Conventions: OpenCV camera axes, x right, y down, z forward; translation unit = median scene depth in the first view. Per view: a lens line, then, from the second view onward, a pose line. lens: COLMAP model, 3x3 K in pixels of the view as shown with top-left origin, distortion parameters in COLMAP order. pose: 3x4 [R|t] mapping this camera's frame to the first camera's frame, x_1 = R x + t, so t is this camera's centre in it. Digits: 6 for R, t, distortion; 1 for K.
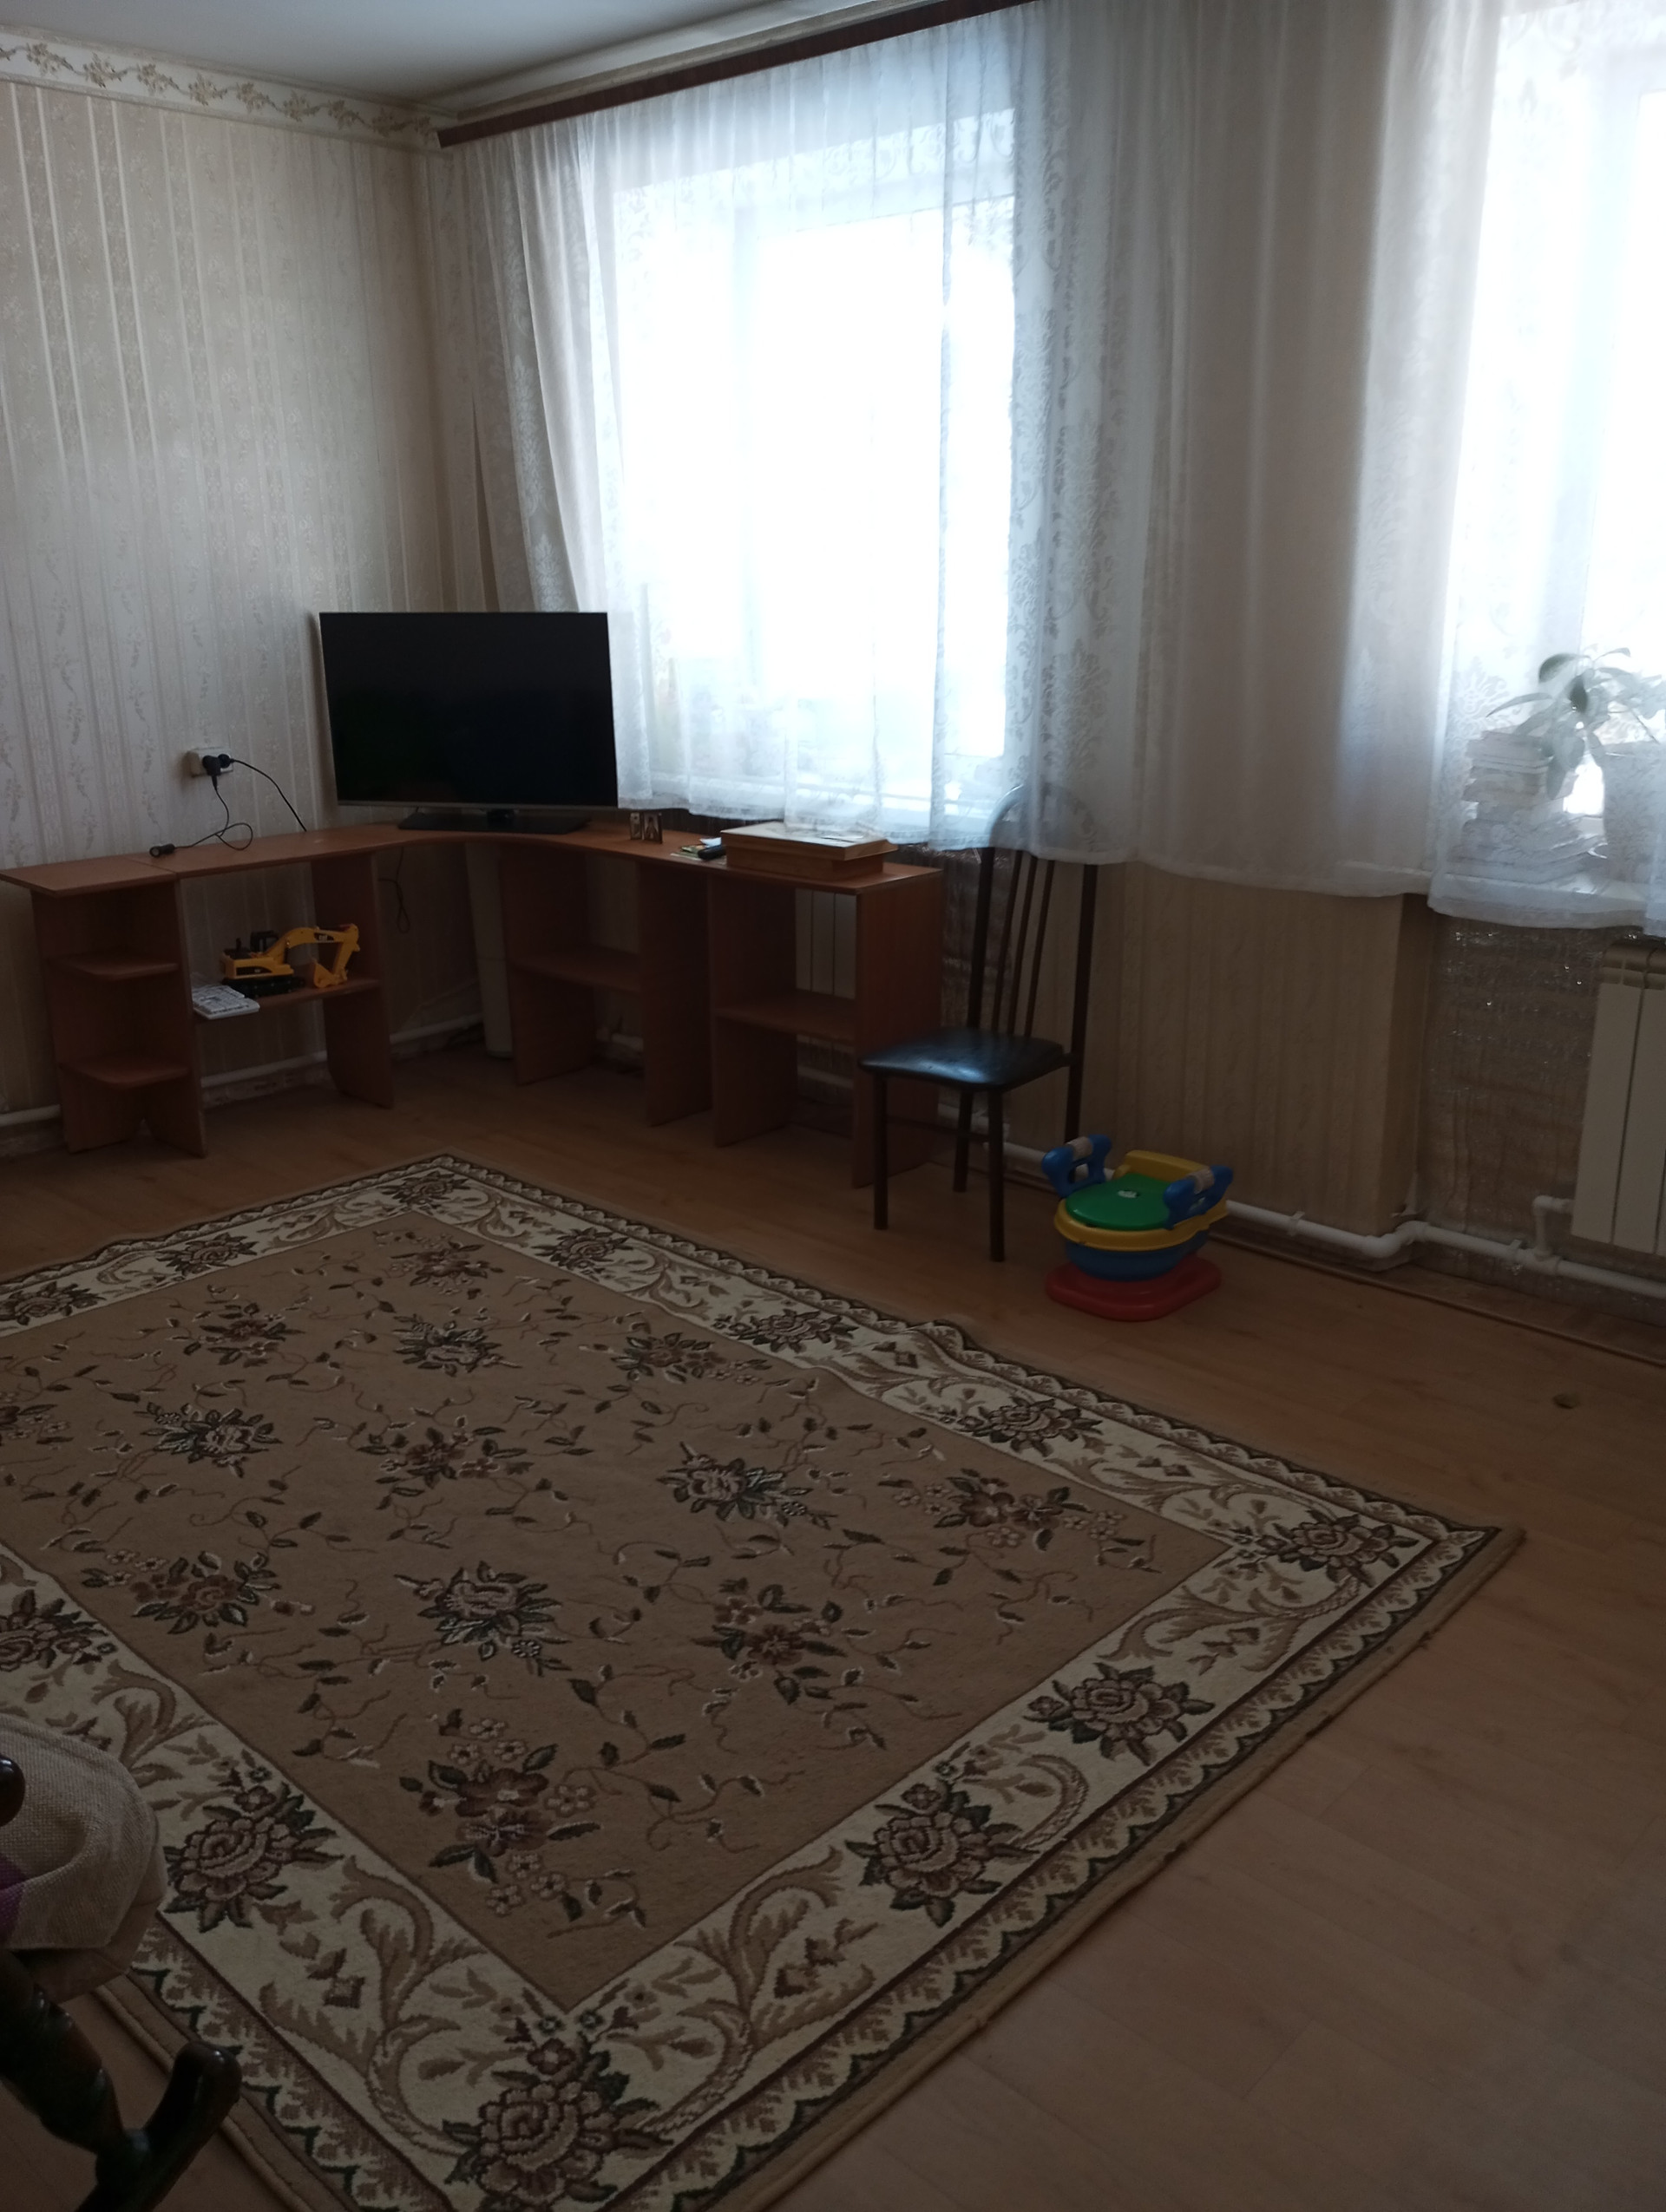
lens RADIAL K [[1815.5, 0, 829.2], [0, 1815.5, 1102.3], [0, 0, 1]] dist [0.059537, -0.070750]
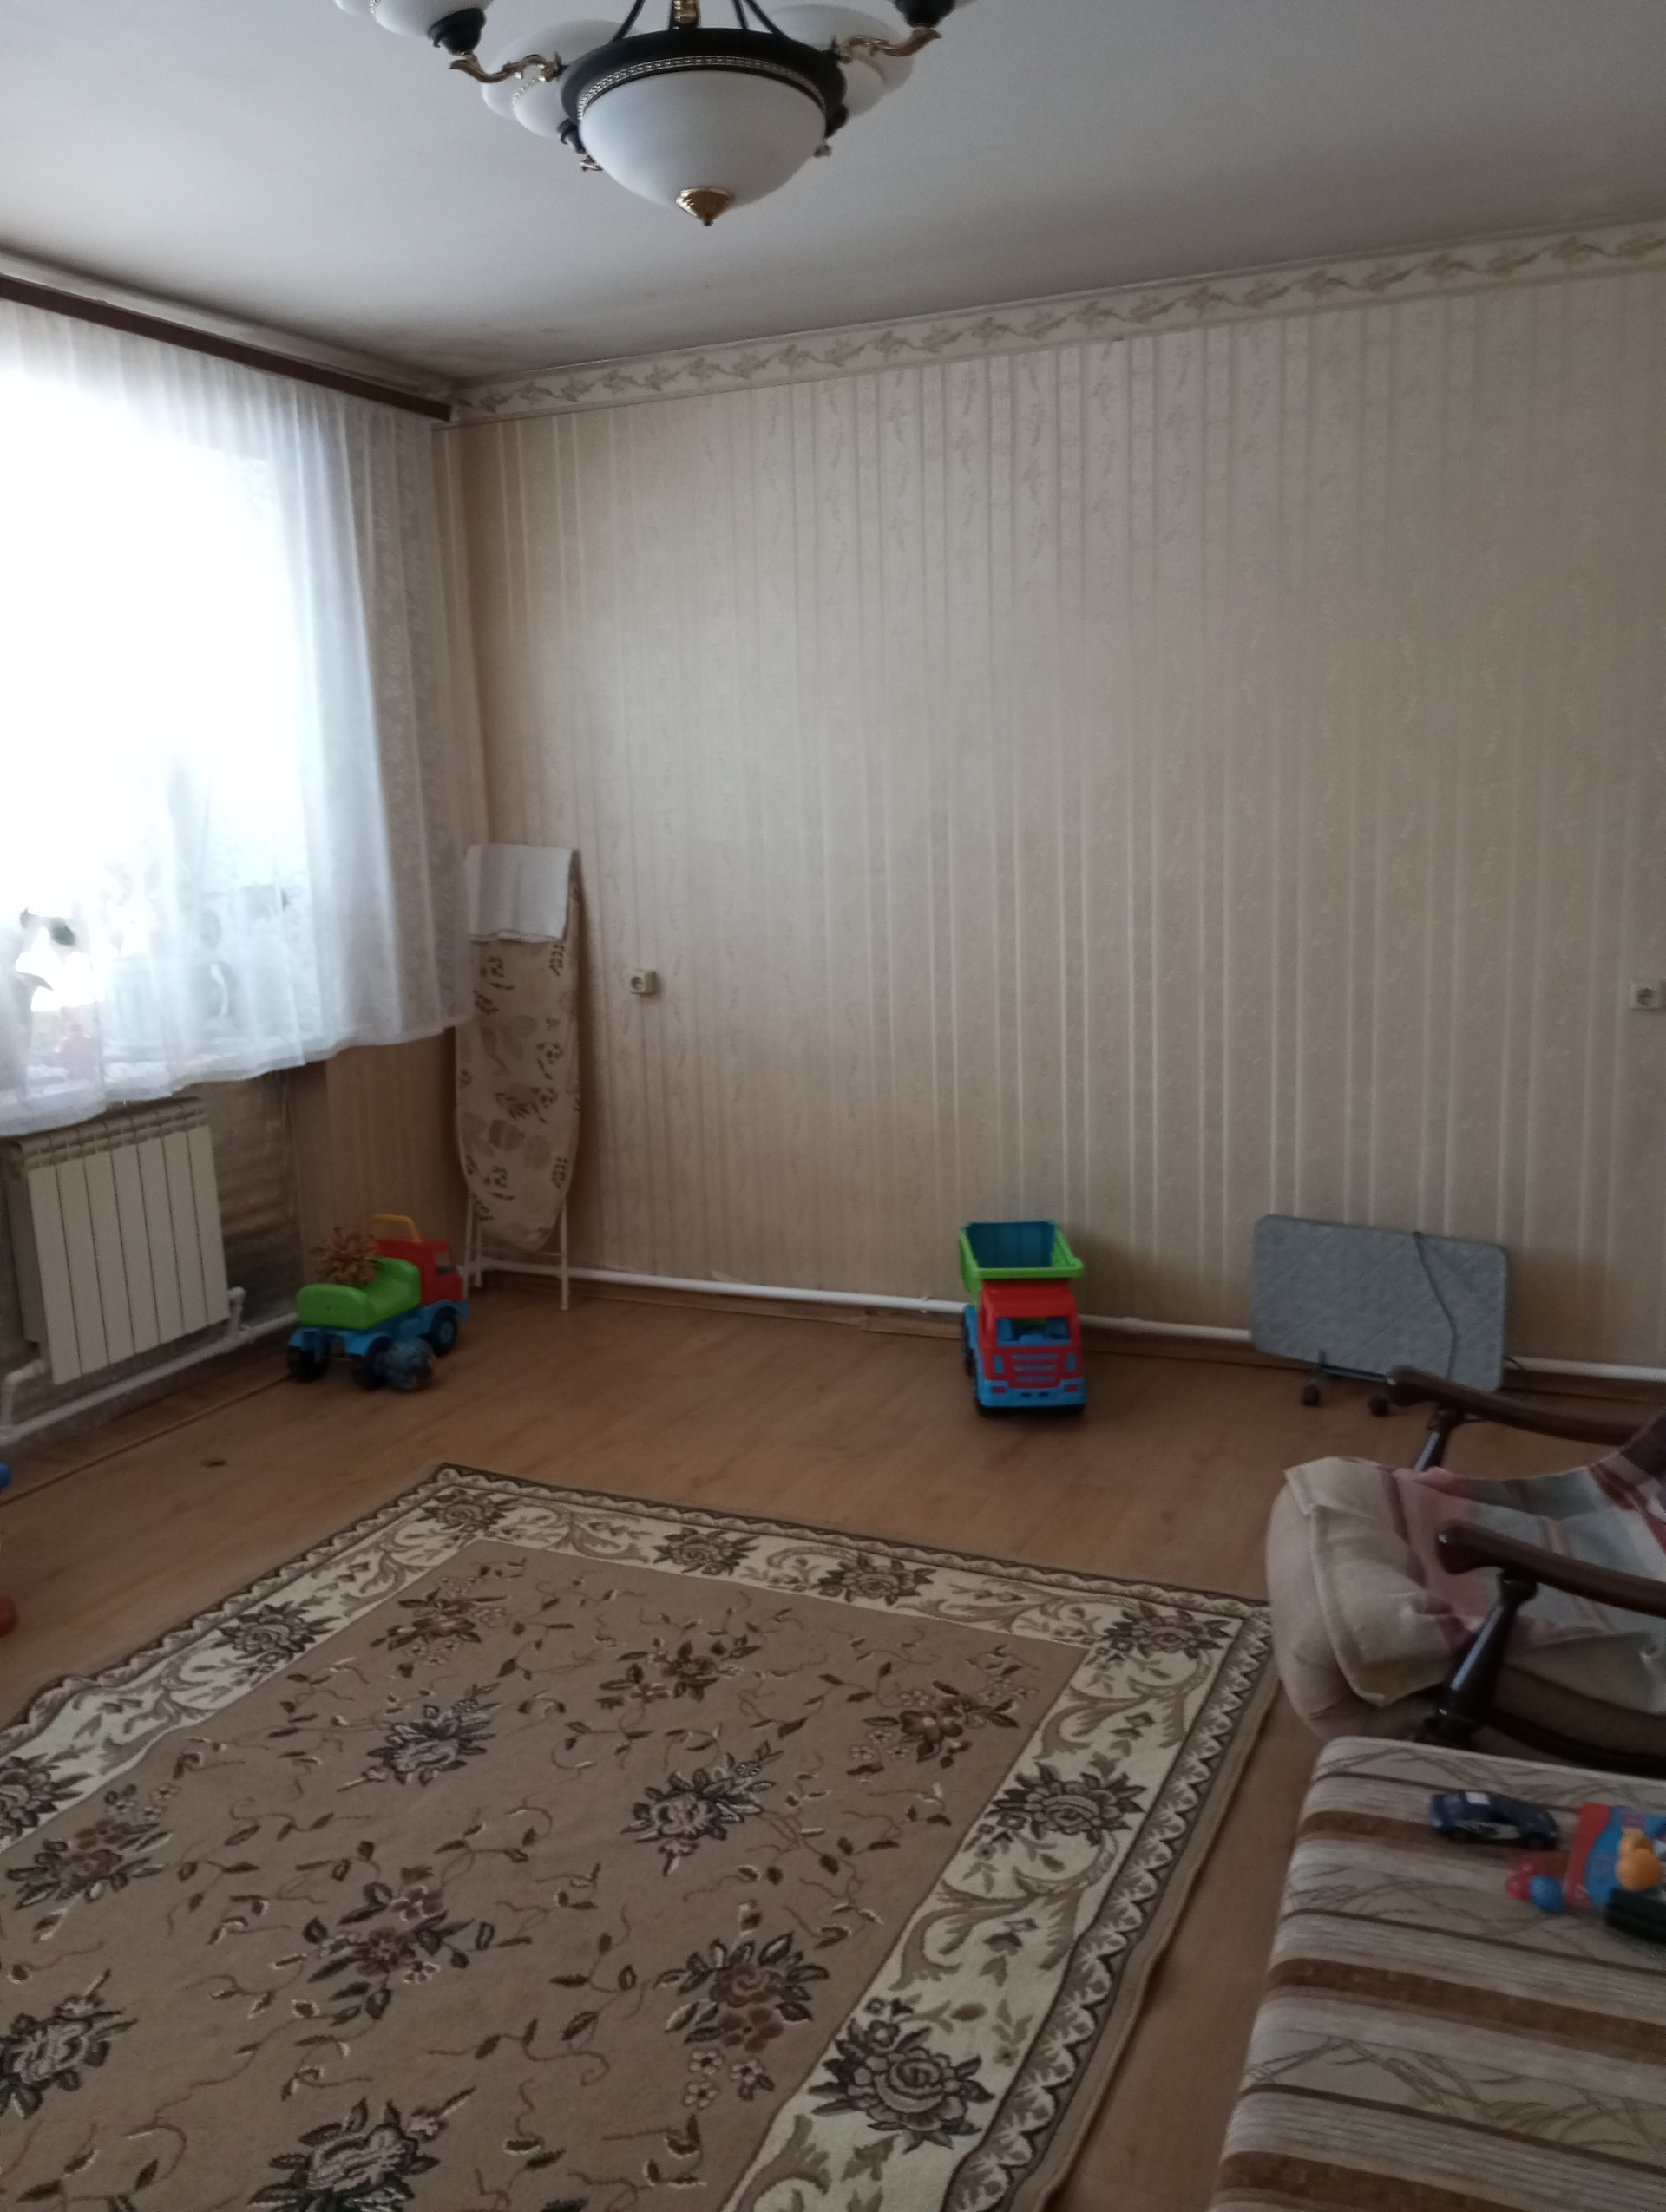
lens RADIAL K [[1815.5, 0, 839.3], [0, 1815.5, 1112.2], [0, 0, 1]] dist [0.059537, -0.070750]
pose [[-0.326953, -0.154531, 0.932321, -1.150677], [0.306405, 0.915914, 0.259264, -0.331977], [-0.893990, 0.370435, -0.252112, 1.084894]]
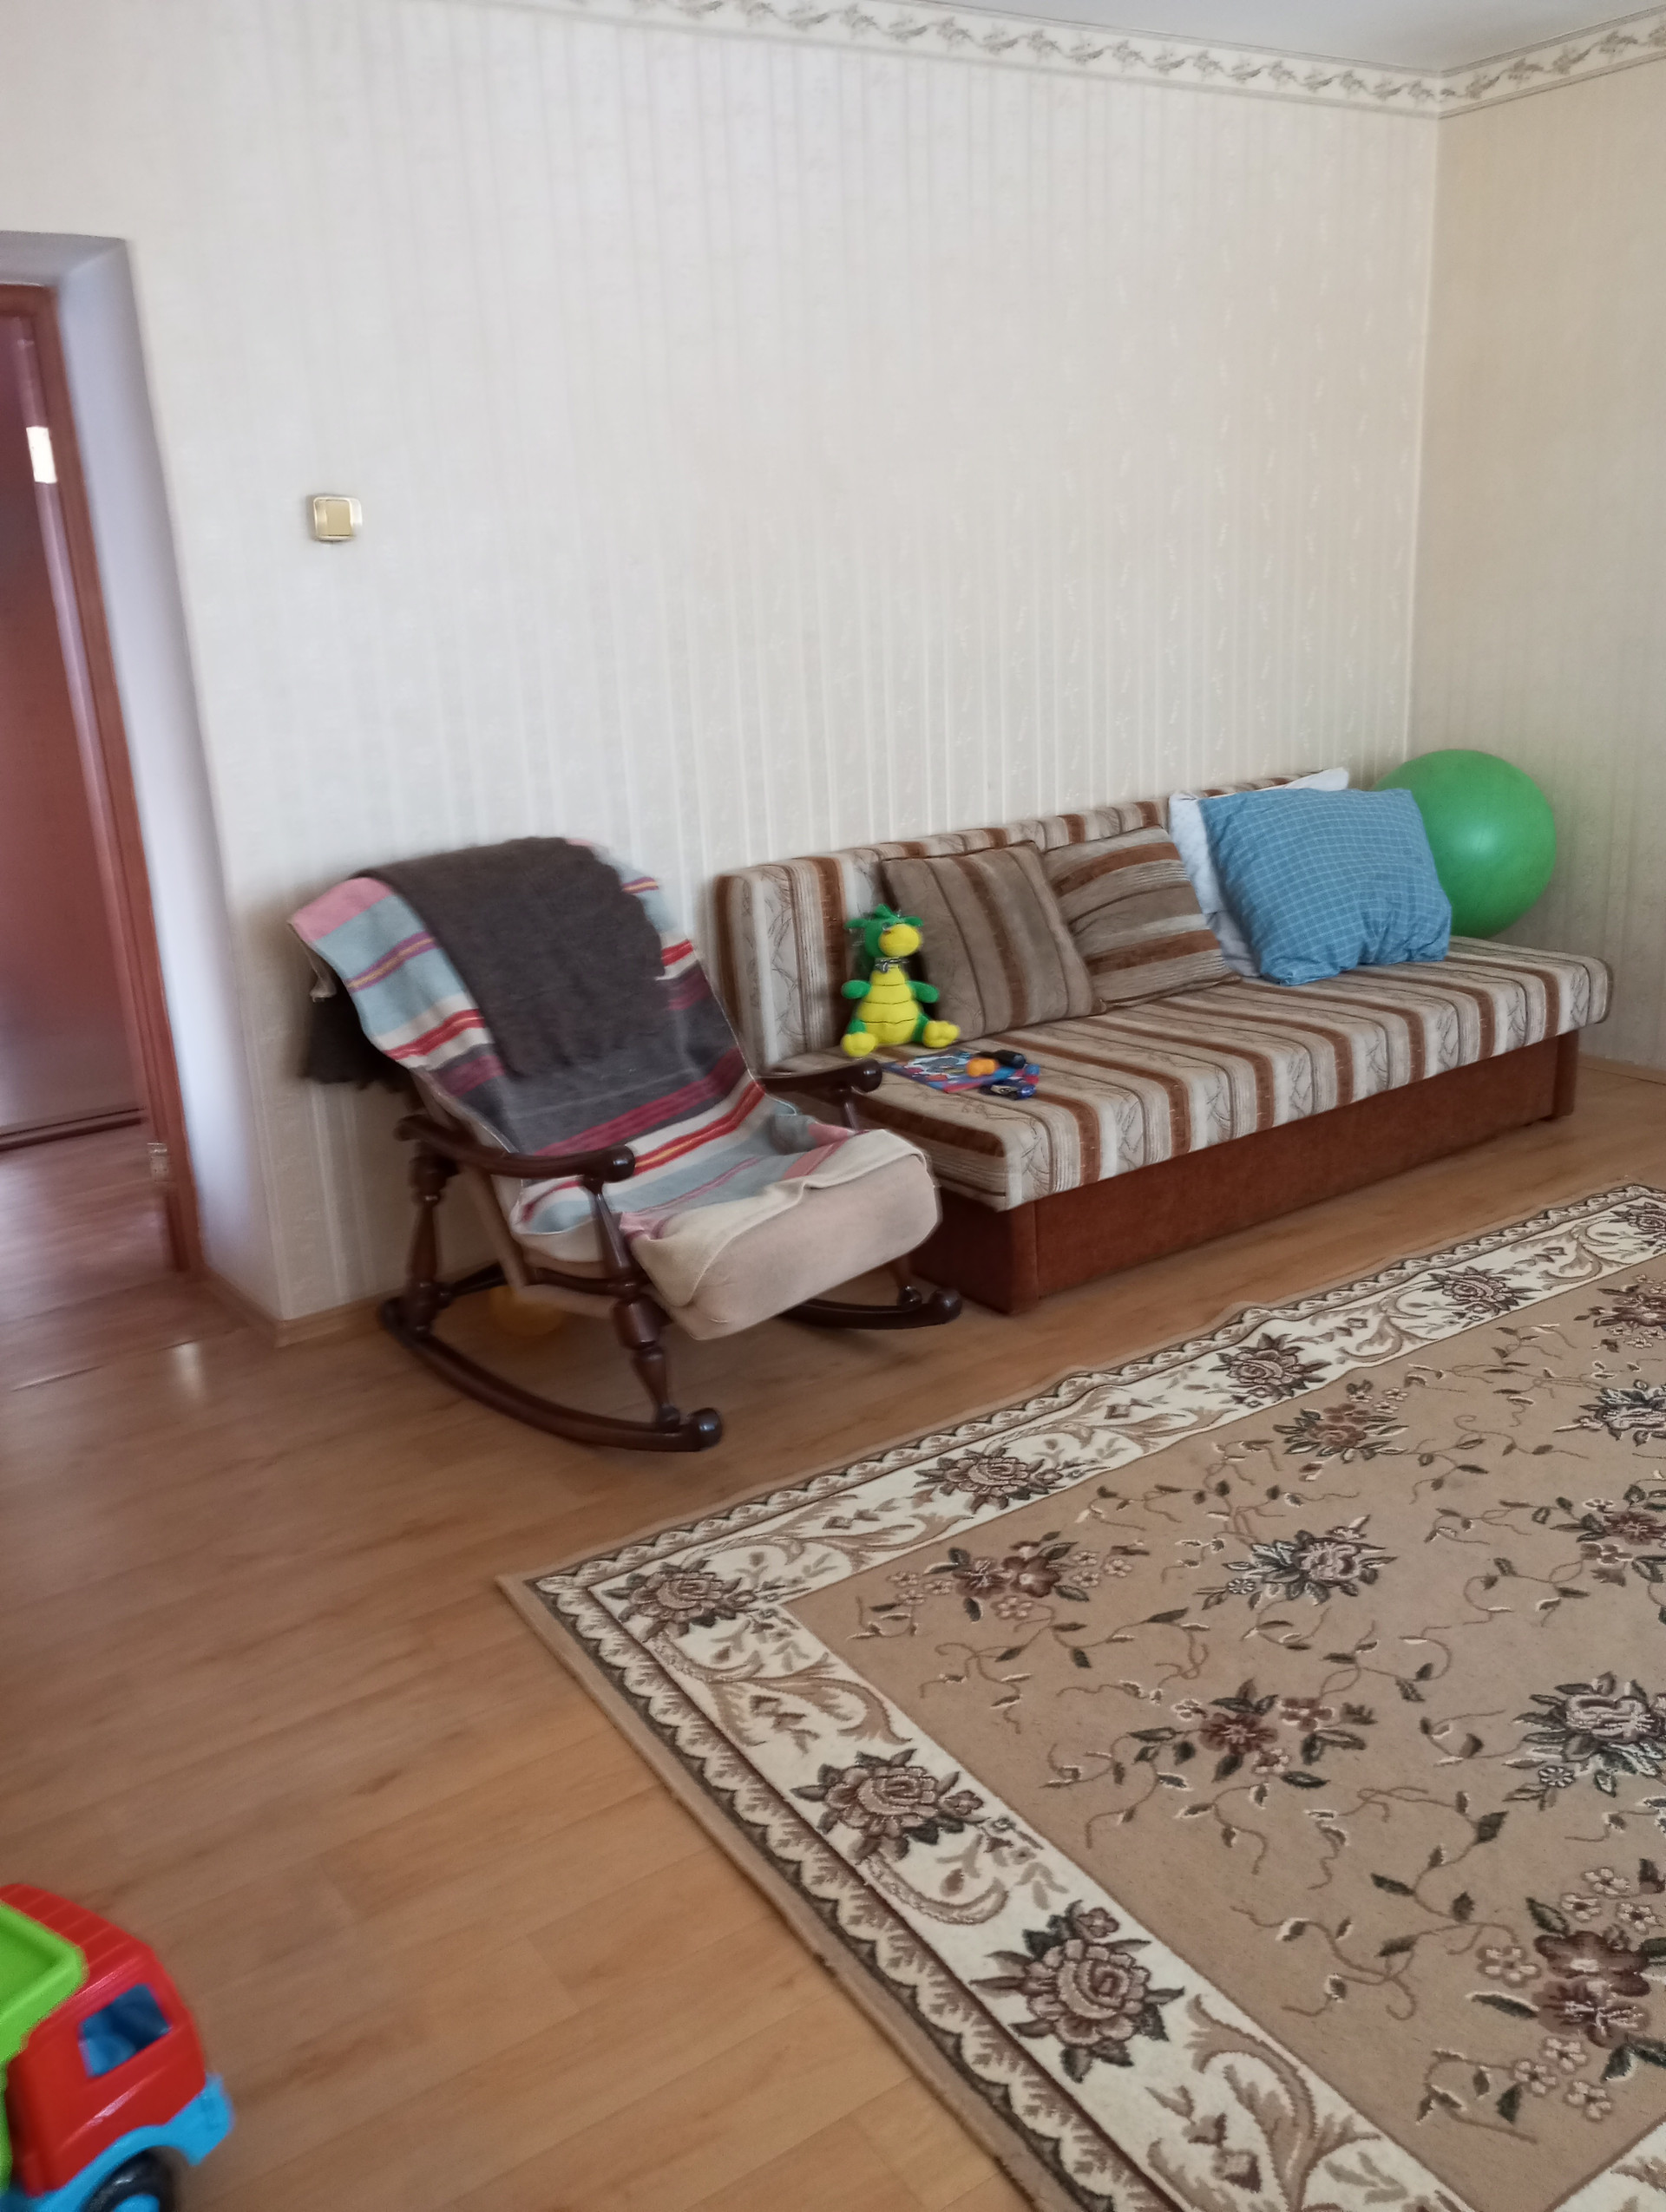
lens RADIAL K [[1815.5, 0, 830.2], [0, 1815.5, 1098.3], [0, 0, 1]] dist [0.059537, -0.070750]
pose [[-0.235913, 0.297063, -0.925256, 0.774119], [-0.225713, 0.909341, 0.349504, -0.266291], [0.945198, 0.291295, -0.147474, 0.853246]]
